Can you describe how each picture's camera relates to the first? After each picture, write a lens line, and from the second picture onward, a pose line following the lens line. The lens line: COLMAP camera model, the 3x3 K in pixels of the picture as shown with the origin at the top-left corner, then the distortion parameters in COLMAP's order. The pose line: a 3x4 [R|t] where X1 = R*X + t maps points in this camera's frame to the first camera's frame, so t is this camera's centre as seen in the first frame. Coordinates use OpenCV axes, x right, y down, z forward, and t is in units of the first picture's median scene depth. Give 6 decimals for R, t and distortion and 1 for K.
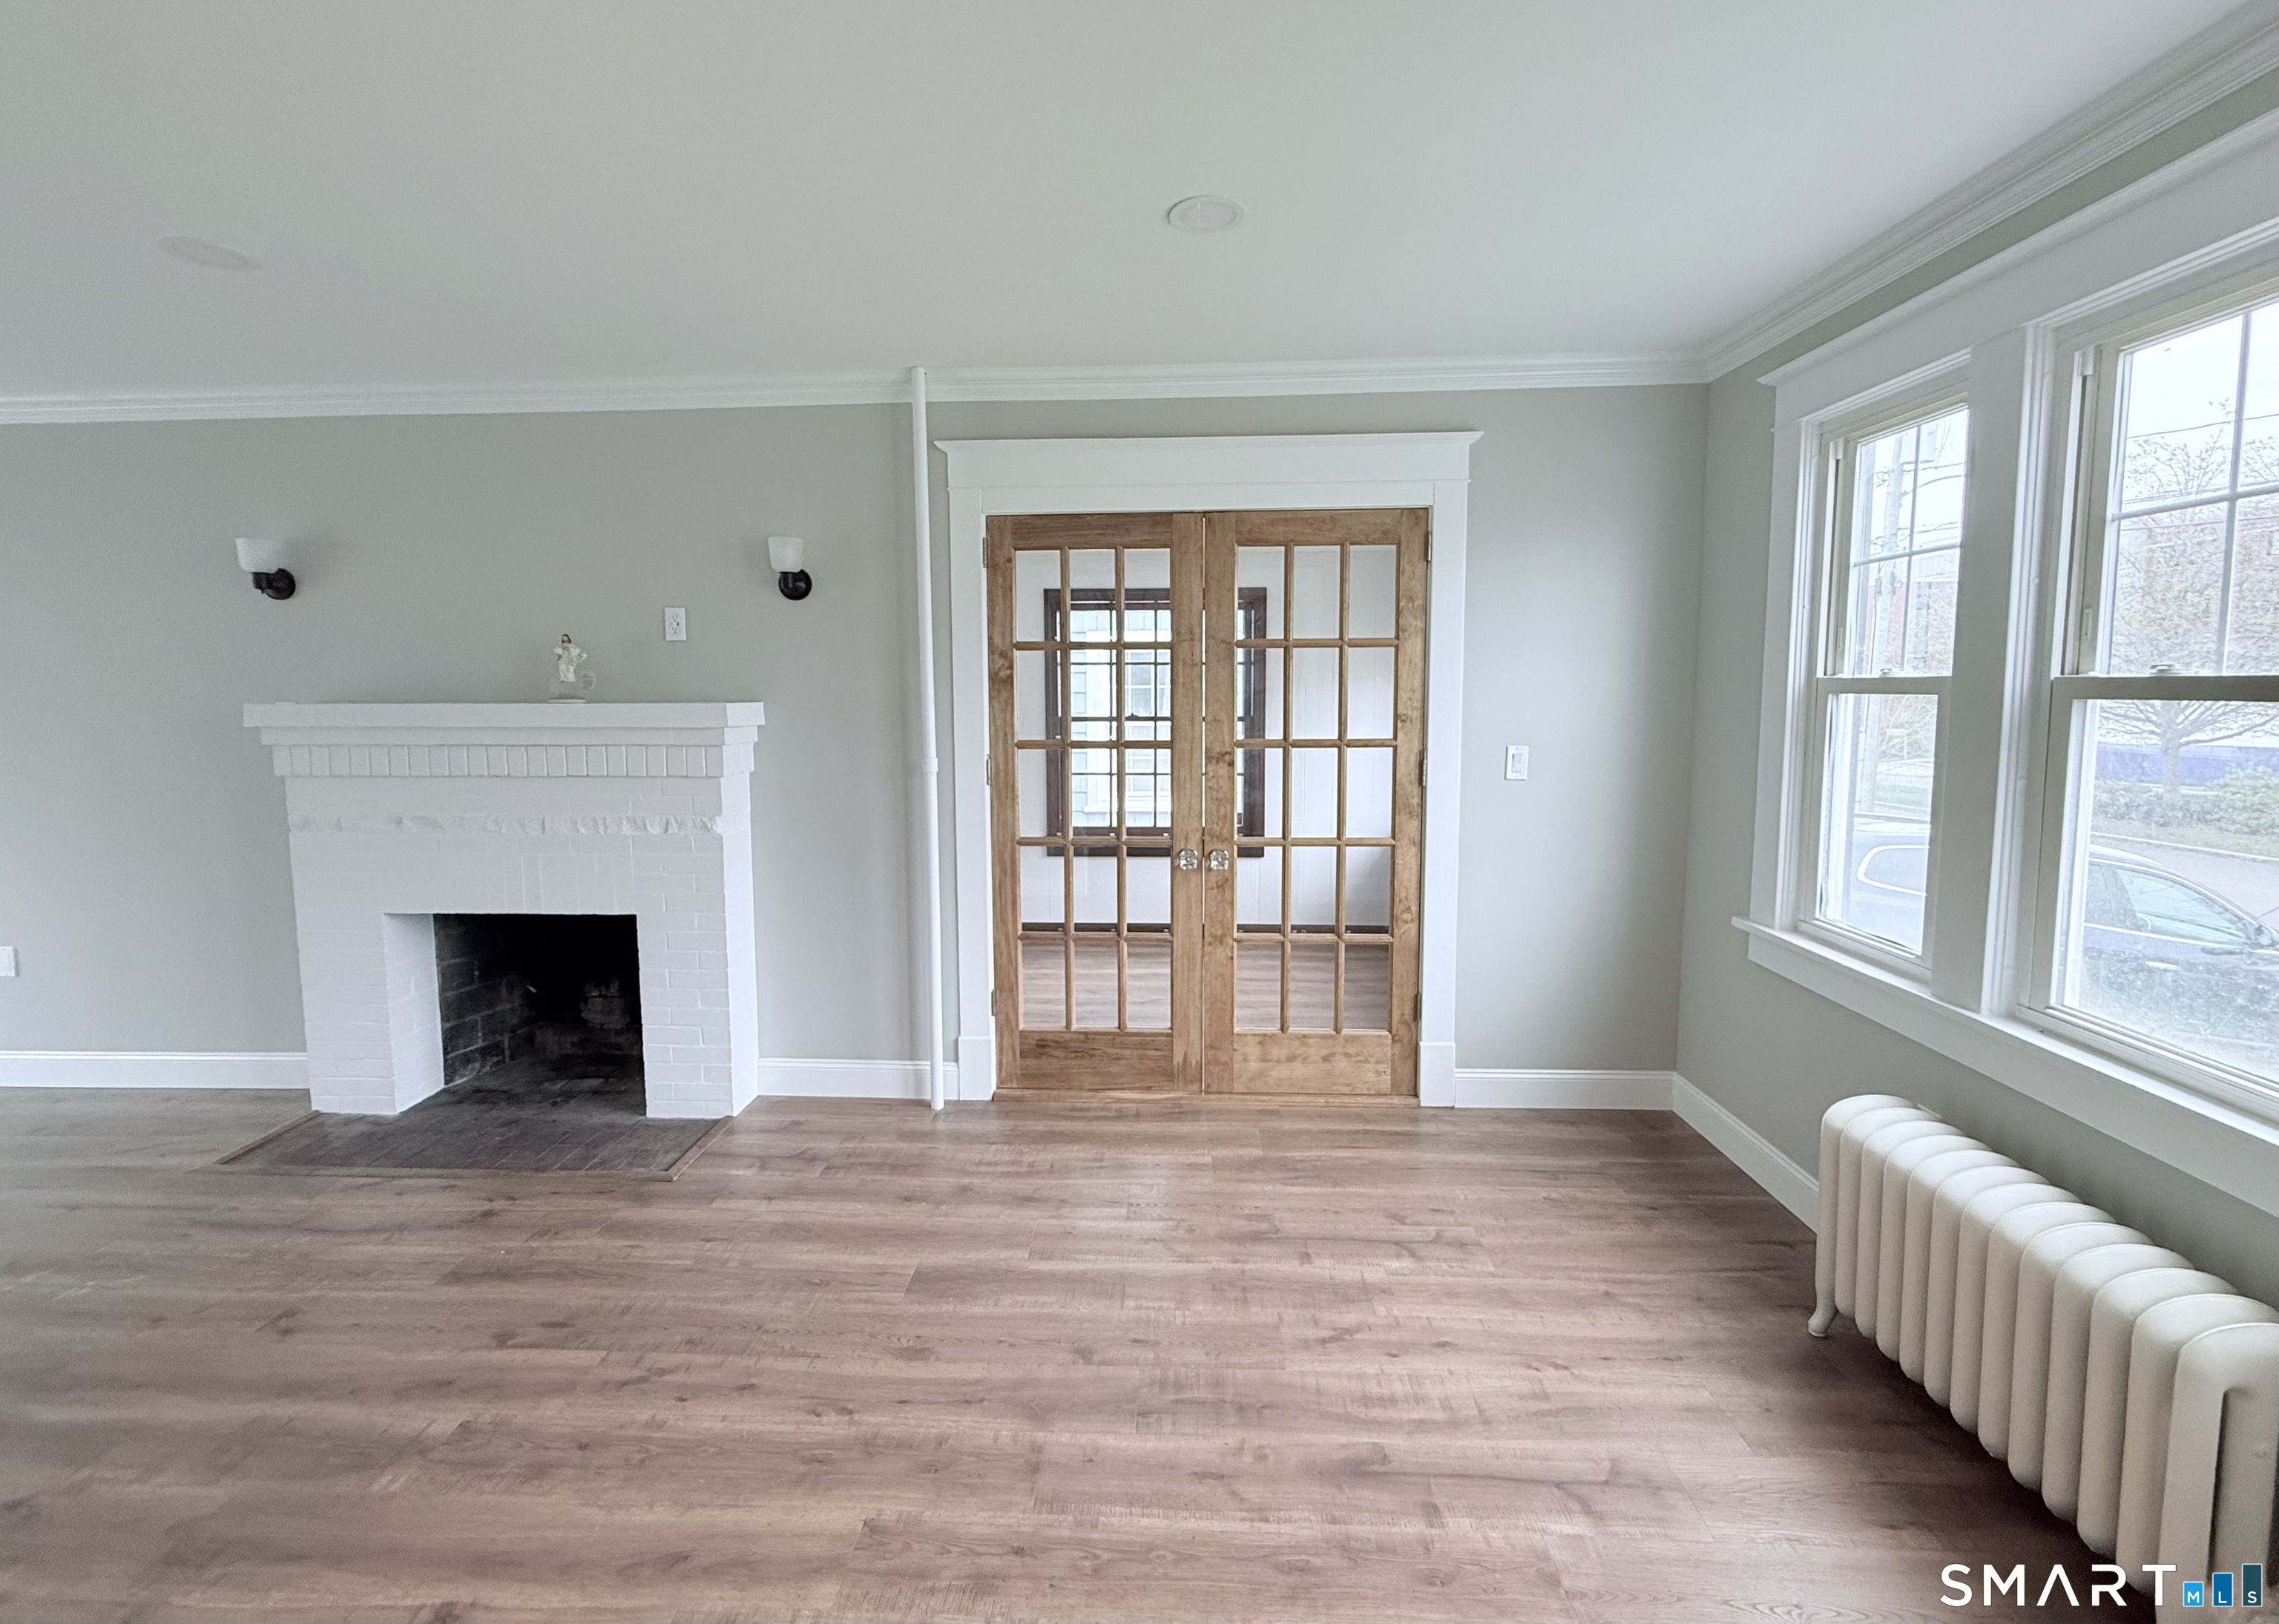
lens RADIAL K [[985.6, 0, 1145.3], [0, 985.6, 736.7], [0, 0, 1]] dist [-0.002336, 0.000143]
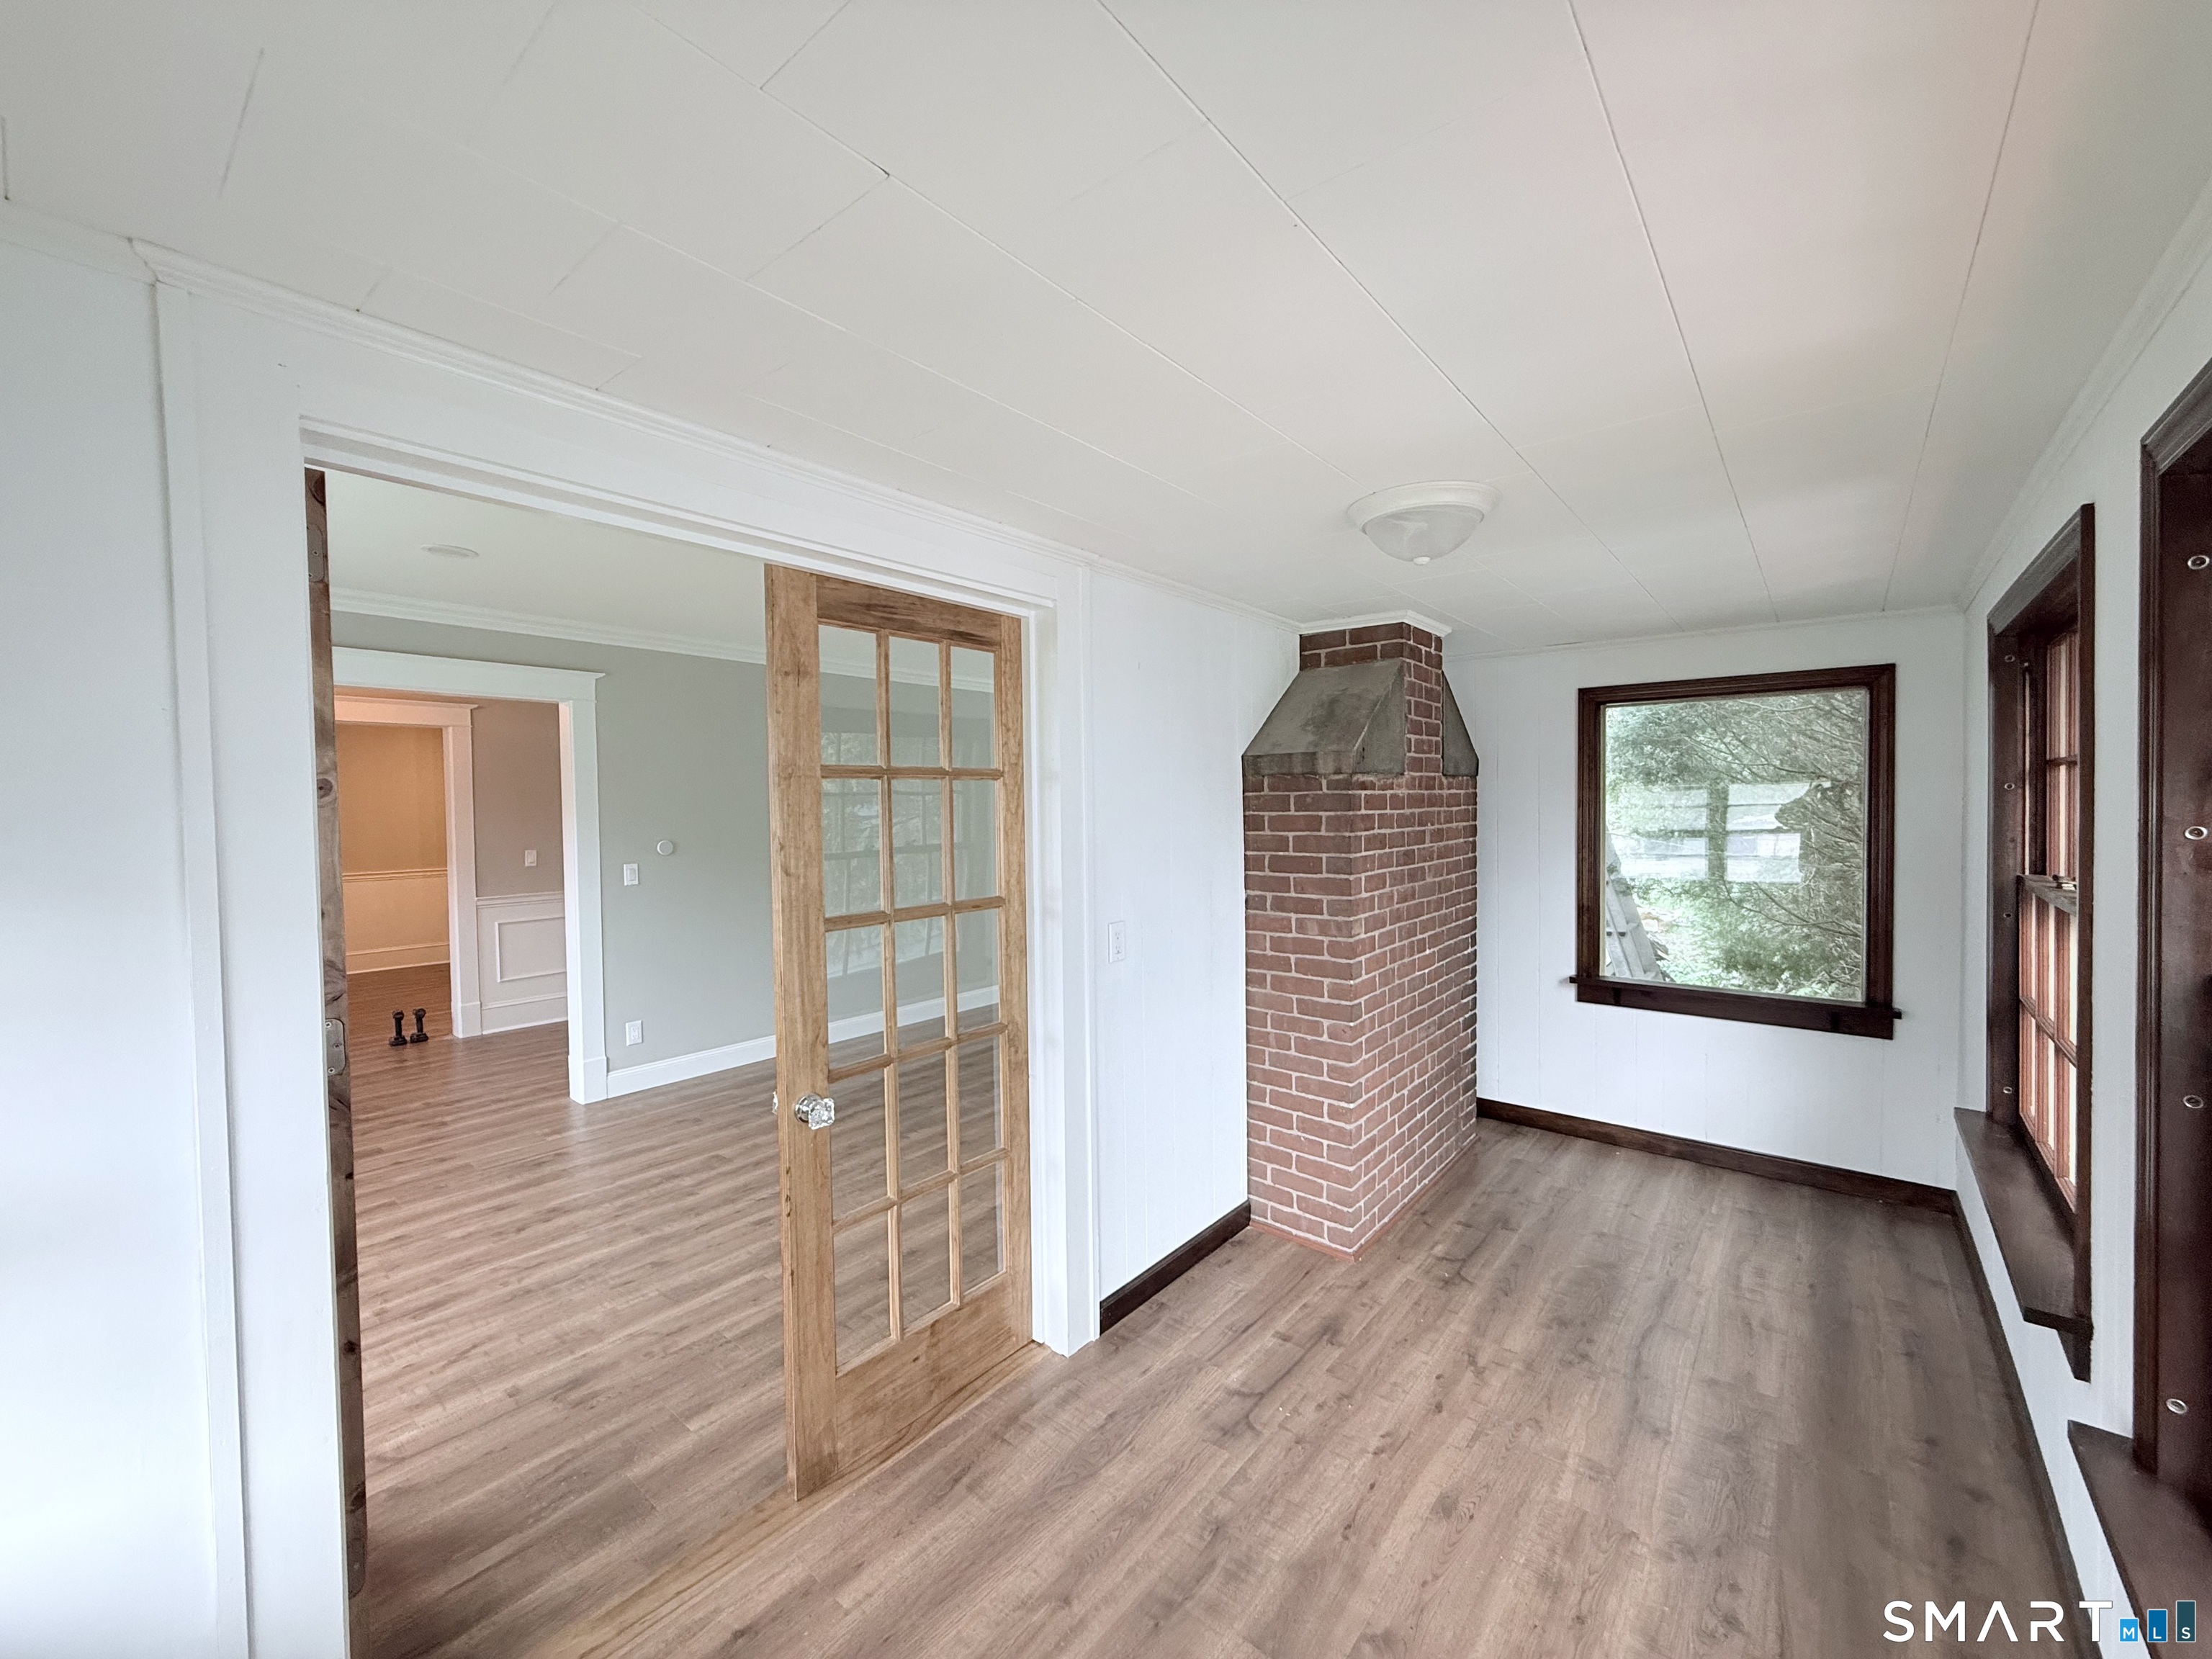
lens RADIAL K [[883.0, 0, 1104.7], [0, 883.0, 833.1], [0, 0, 1]] dist [-0.001552, -0.000274]
pose [[-0.614121, 0.031616, -0.788578, 0.405027], [-0.032571, 0.997331, 0.065351, -0.104240], [0.788539, 0.065818, -0.611452, 1.663806]]
